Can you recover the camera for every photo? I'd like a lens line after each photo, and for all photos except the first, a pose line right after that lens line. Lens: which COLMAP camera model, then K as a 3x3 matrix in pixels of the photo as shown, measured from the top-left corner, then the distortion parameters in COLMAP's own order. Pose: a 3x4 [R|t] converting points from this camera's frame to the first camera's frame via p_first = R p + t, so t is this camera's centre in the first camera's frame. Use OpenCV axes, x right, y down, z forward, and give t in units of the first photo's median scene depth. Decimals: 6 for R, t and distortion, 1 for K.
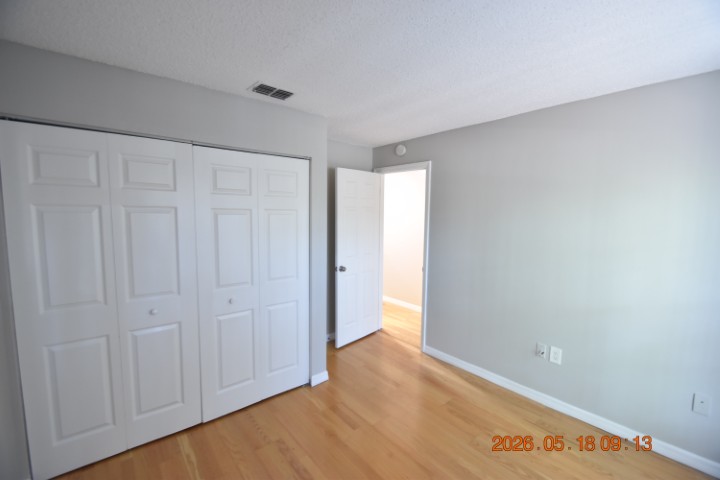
lens RADIAL K [[316.7, 0, 358.4], [0, 316.7, 241.1], [0, 0, 1]] dist [0.021871, -0.019772]
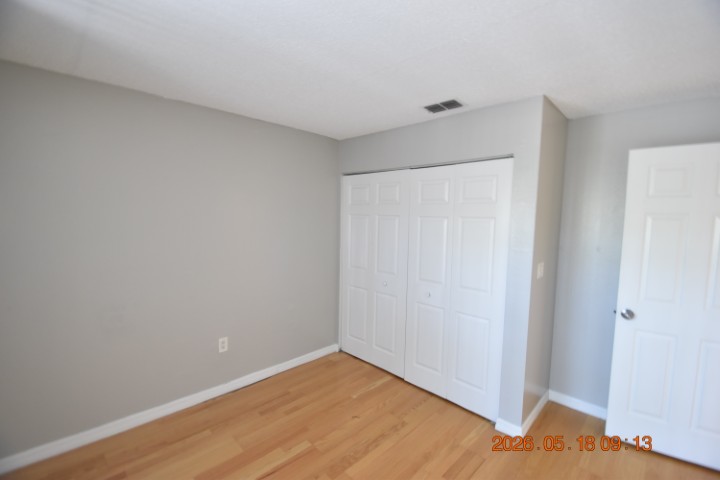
lens RADIAL K [[312.8, 0, 359.1], [0, 312.8, 243.0], [0, 0, 1]] dist [0.022330, -0.018671]
pose [[0.101143, 0.069664, -0.992430, 0.744114], [-0.108147, 0.992404, 0.058640, -0.044541], [0.988976, 0.101397, 0.107909, 0.625630]]
